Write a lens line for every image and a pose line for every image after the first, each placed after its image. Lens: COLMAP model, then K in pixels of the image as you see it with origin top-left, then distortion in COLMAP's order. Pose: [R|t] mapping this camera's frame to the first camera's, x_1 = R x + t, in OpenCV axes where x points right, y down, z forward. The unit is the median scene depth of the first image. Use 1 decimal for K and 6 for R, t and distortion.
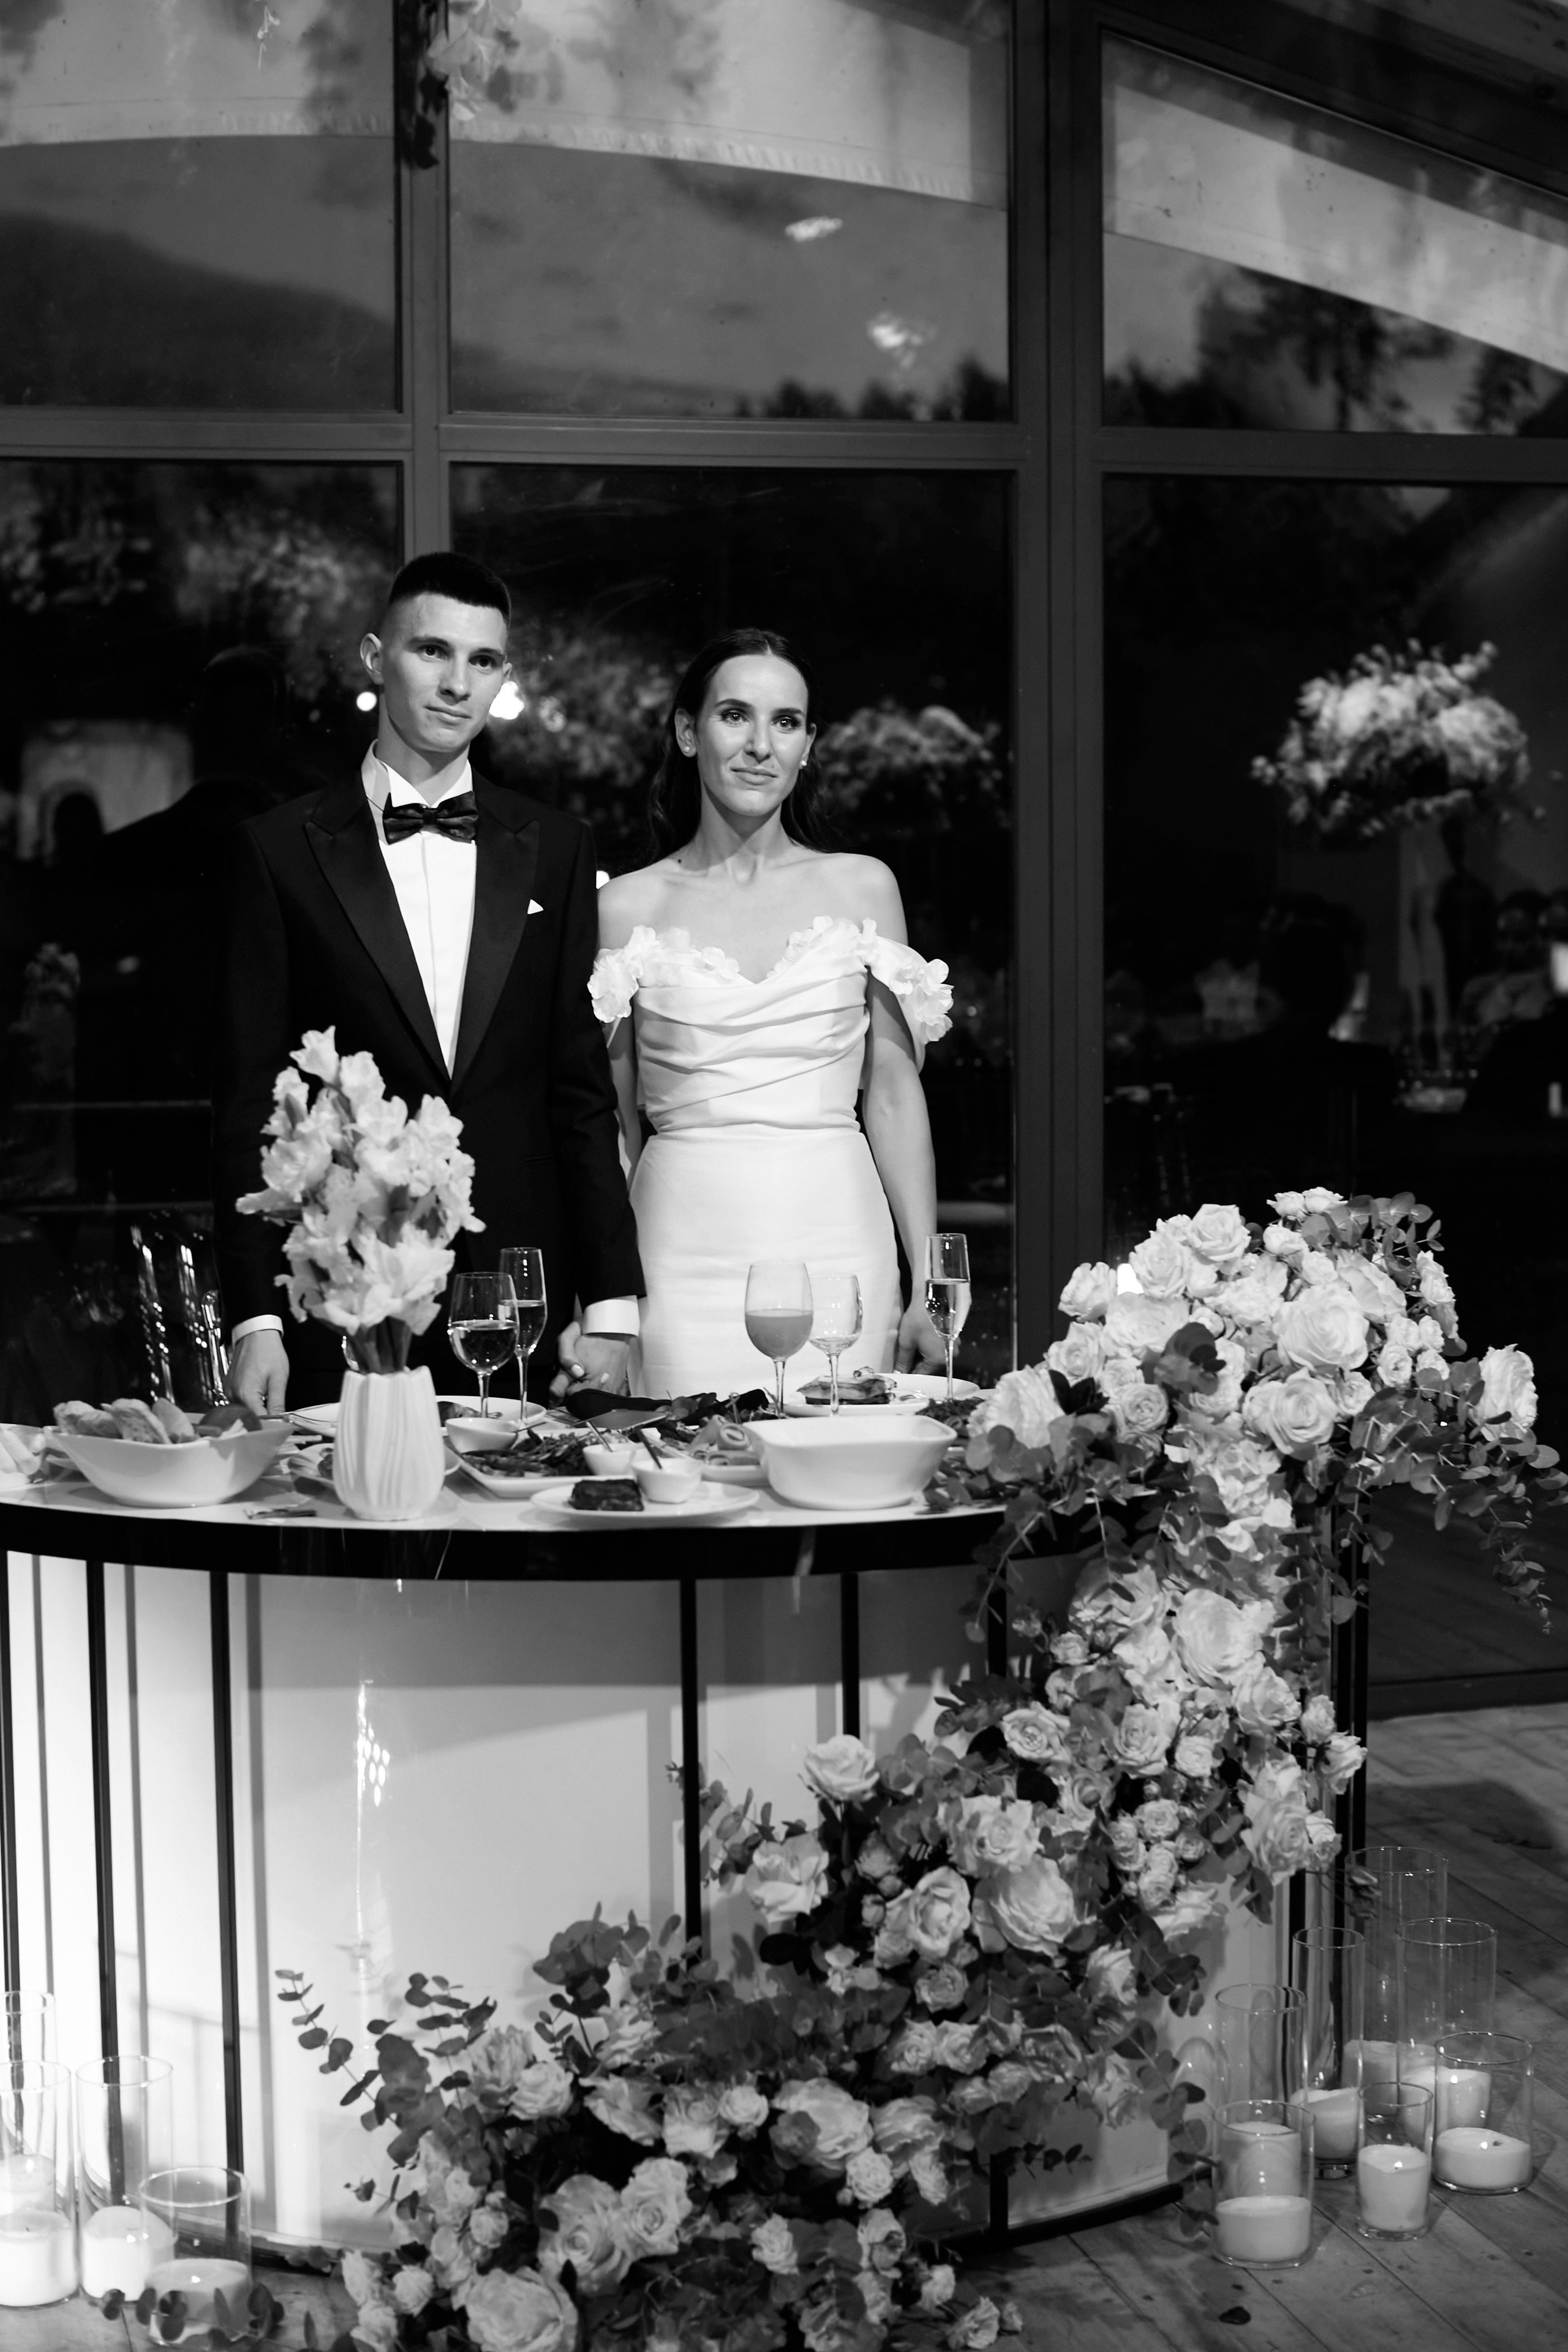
lens RADIAL K [[4083.5, 0, 784.0], [0, 4083.5, 1176.0], [0, 0, 1]] dist [-0.106474, 0.038552]
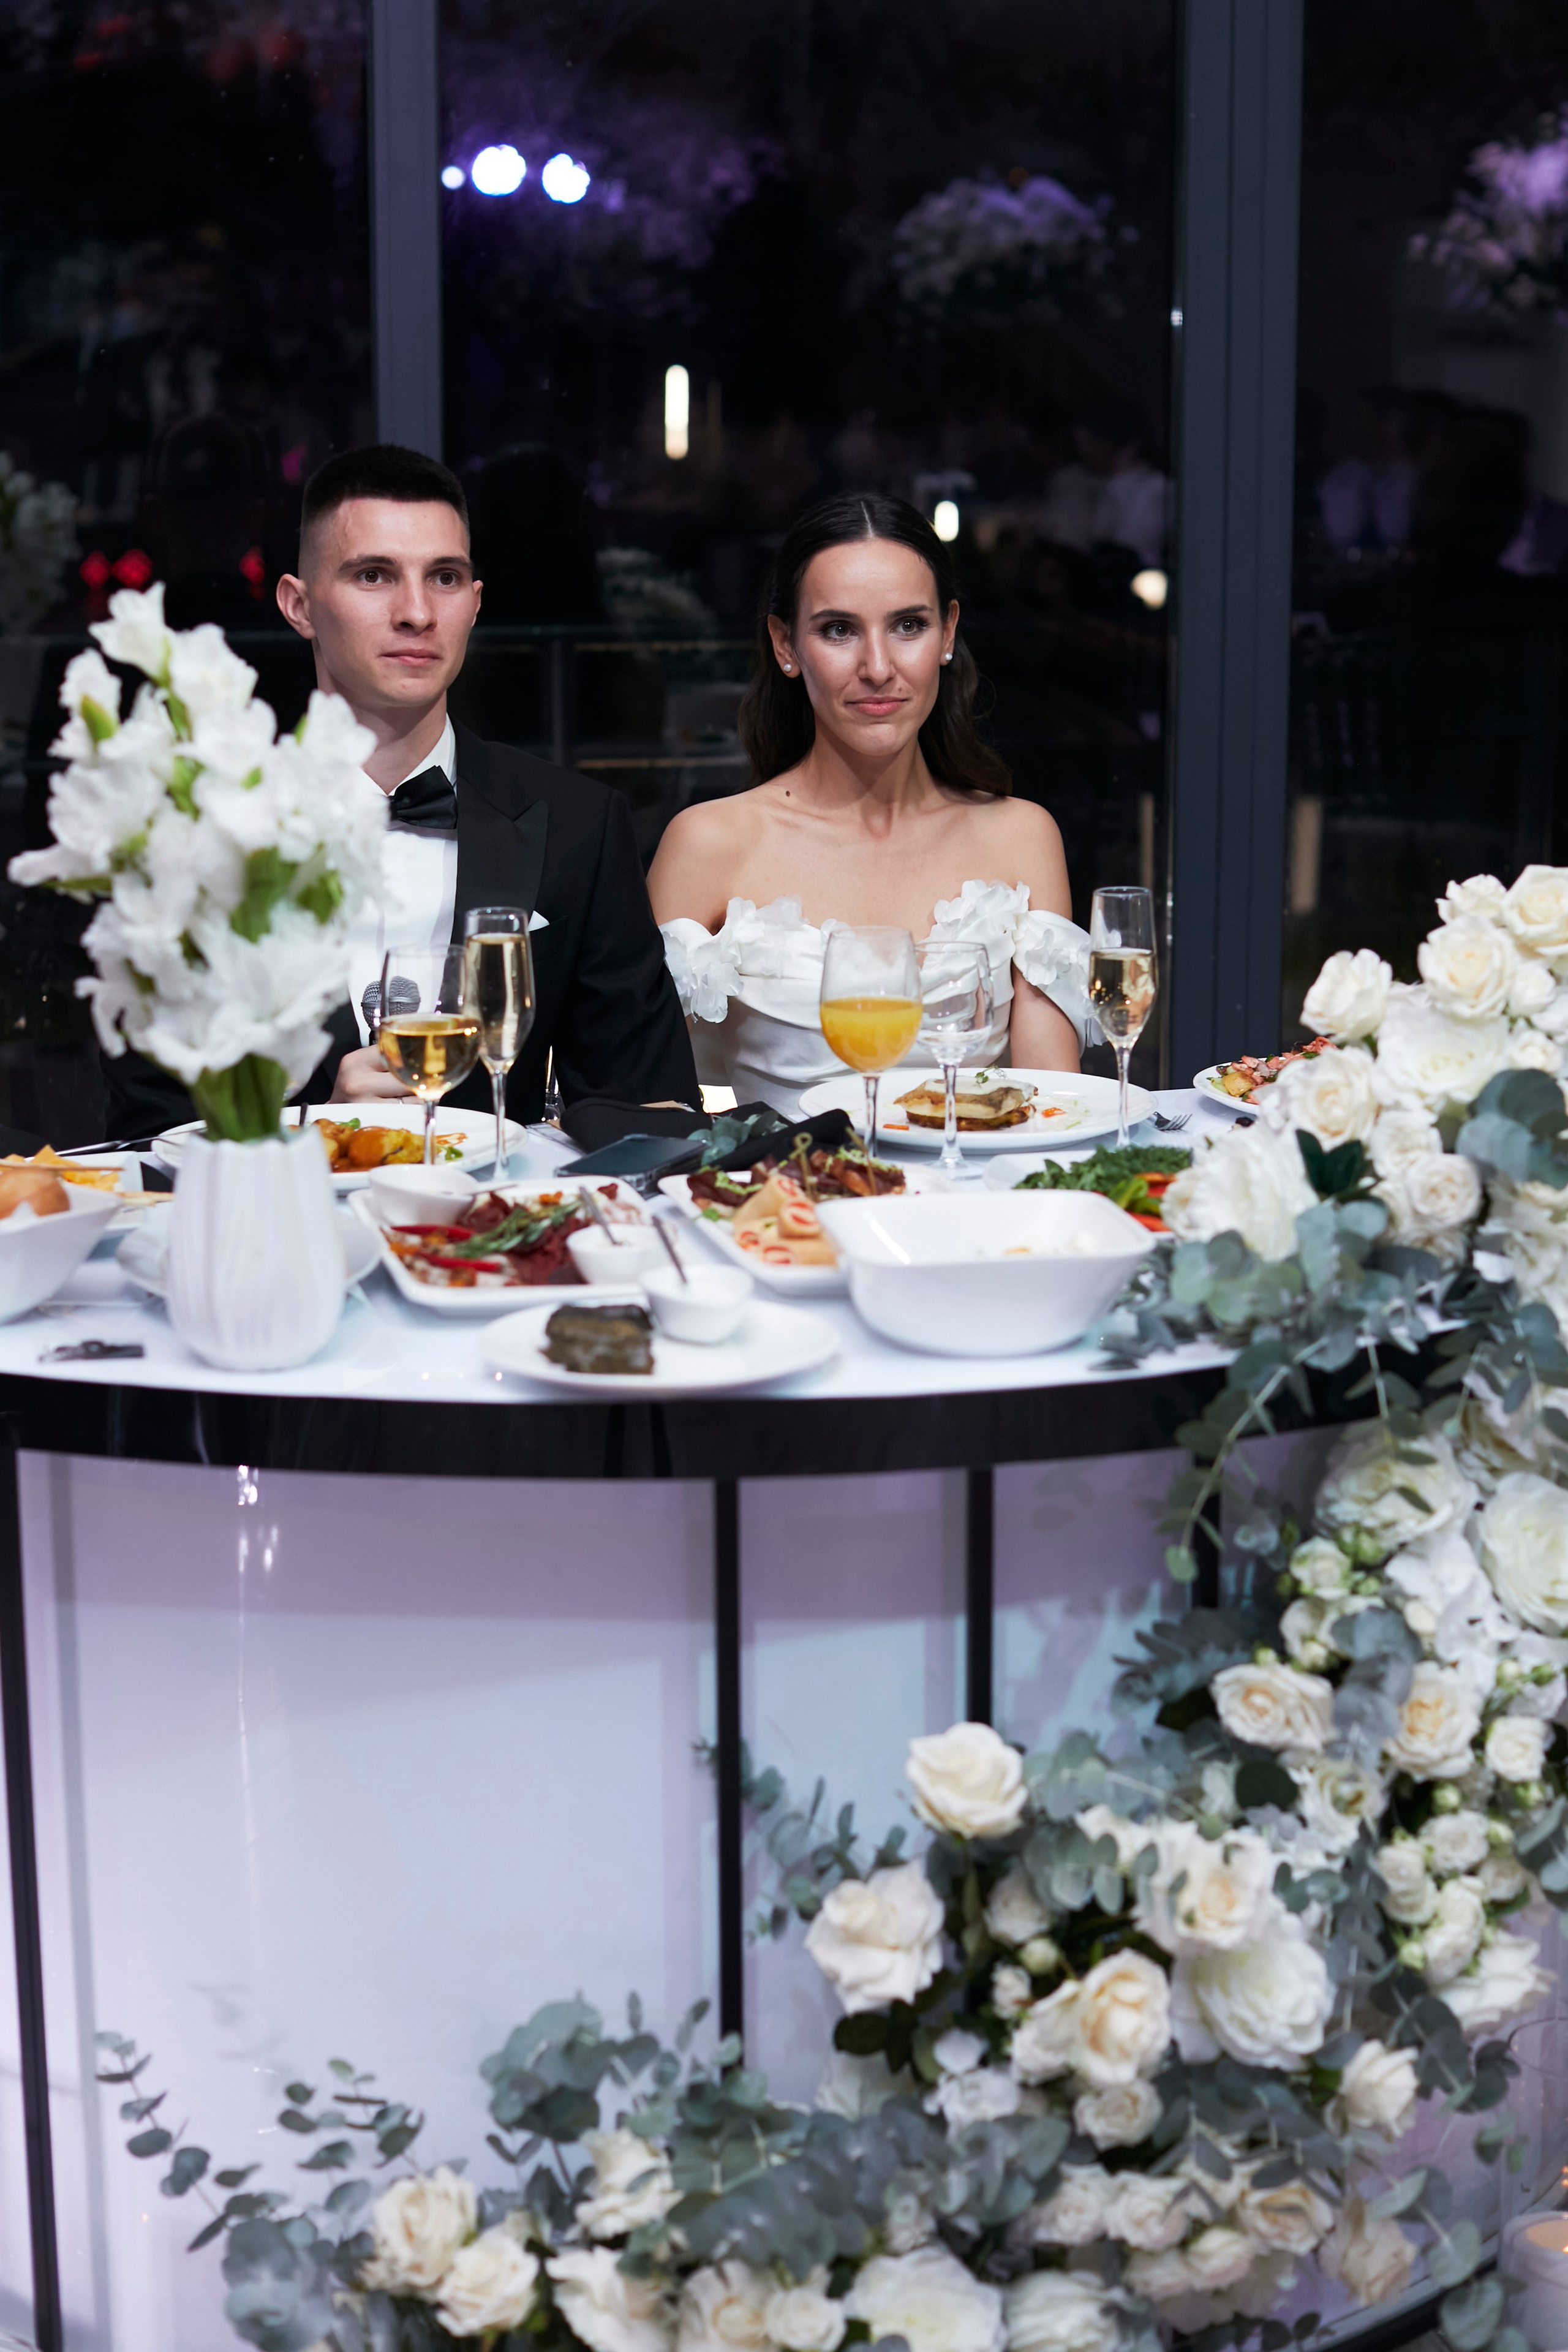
lens RADIAL K [[4083.5, 0, 784.0], [0, 4083.5, 1176.0], [0, 0, 1]] dist [-0.106474, 0.038552]
pose [[0.999780, 0.011944, -0.017214, -0.004283], [-0.009775, 0.992608, 0.120971, -0.022831], [0.018532, -0.120777, 0.992507, 0.375784]]
